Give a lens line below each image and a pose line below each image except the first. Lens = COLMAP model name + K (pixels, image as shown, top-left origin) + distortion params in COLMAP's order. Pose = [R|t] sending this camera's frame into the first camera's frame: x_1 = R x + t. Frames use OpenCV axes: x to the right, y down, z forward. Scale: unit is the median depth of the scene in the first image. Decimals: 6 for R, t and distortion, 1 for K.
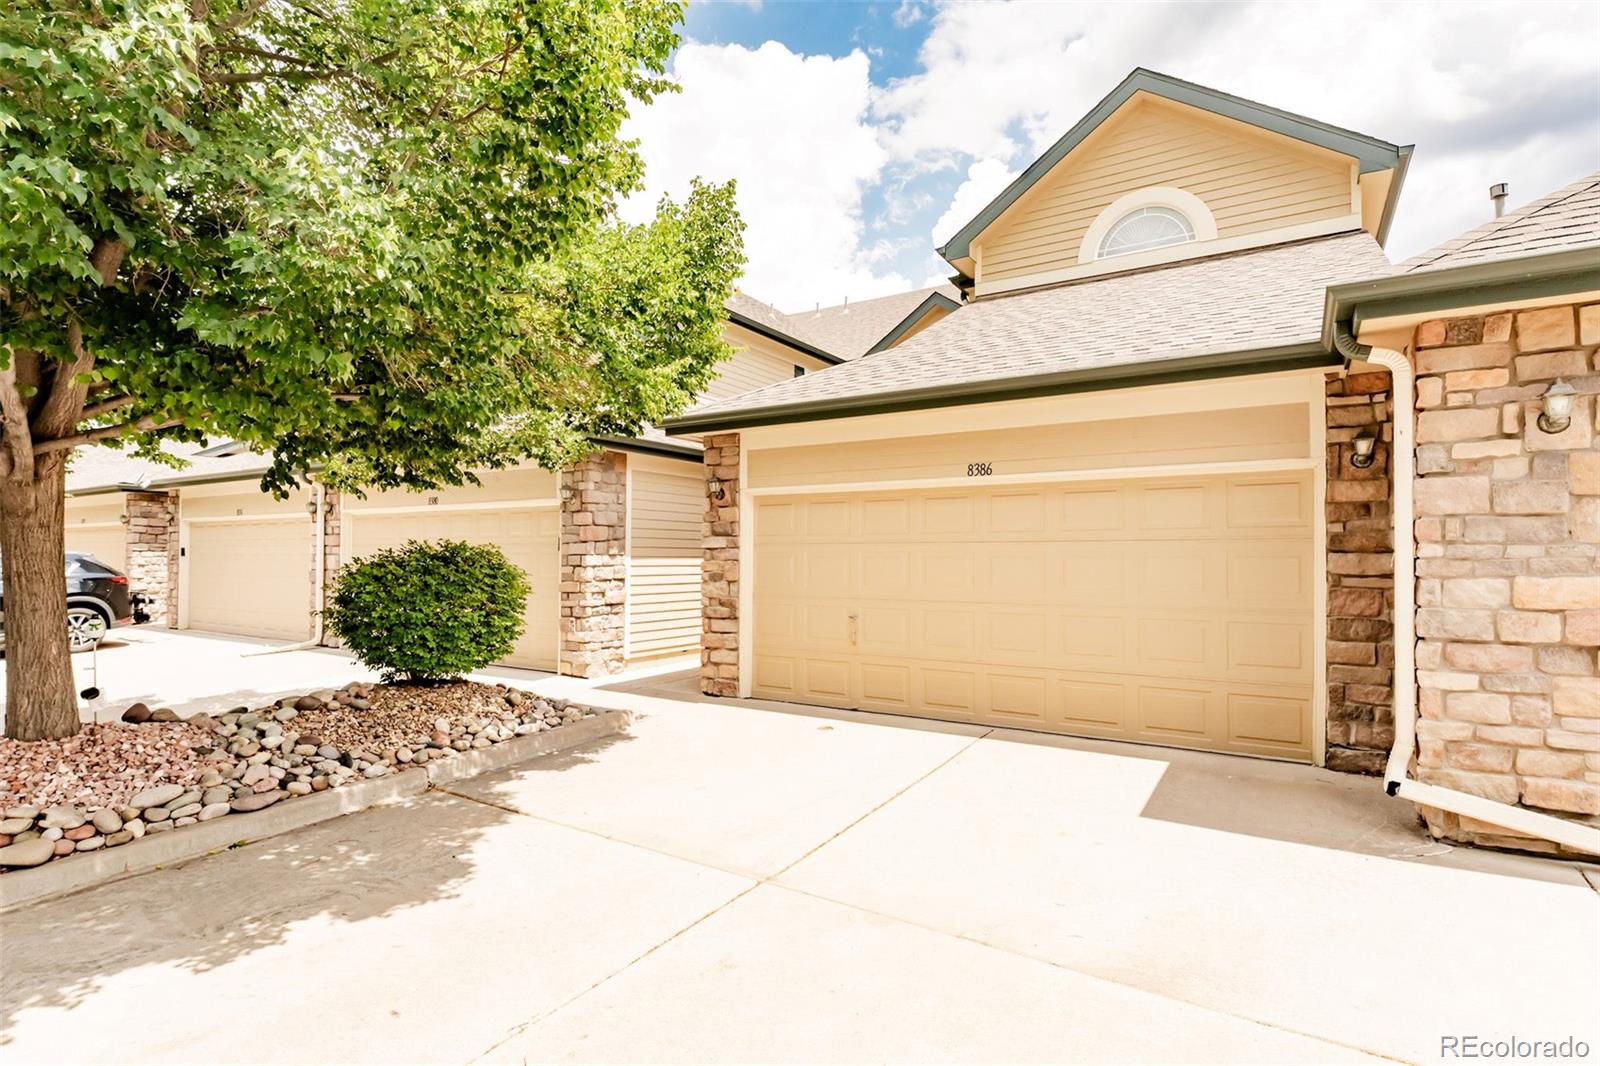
lens RADIAL K [[770.8, 0, 803.2], [0, 770.8, 564.6], [0, 0, 1]] dist [0.003291, 0.000741]
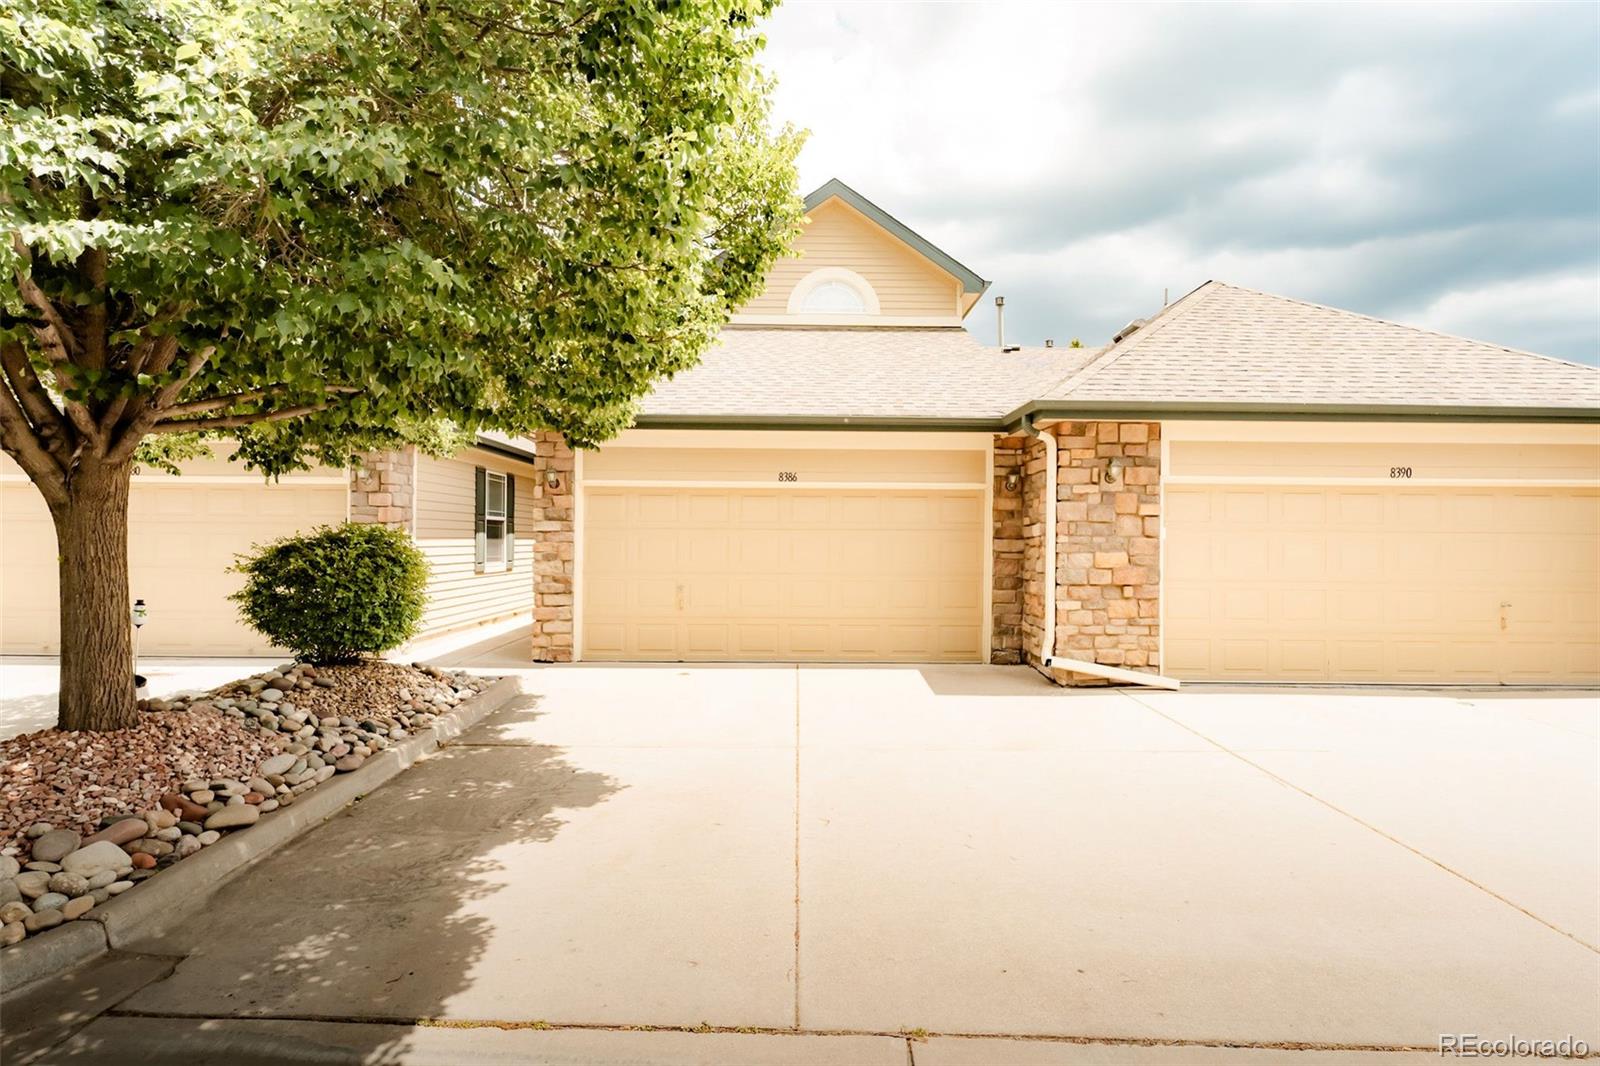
lens RADIAL K [[770.8, 0, 803.2], [0, 770.8, 564.6], [0, 0, 1]] dist [0.003291, 0.000741]
pose [[0.842319, -0.014880, 0.538774, -0.699191], [-0.000361, 0.999603, 0.028170, -0.007735], [-0.538979, -0.023923, 0.841979, -0.253464]]
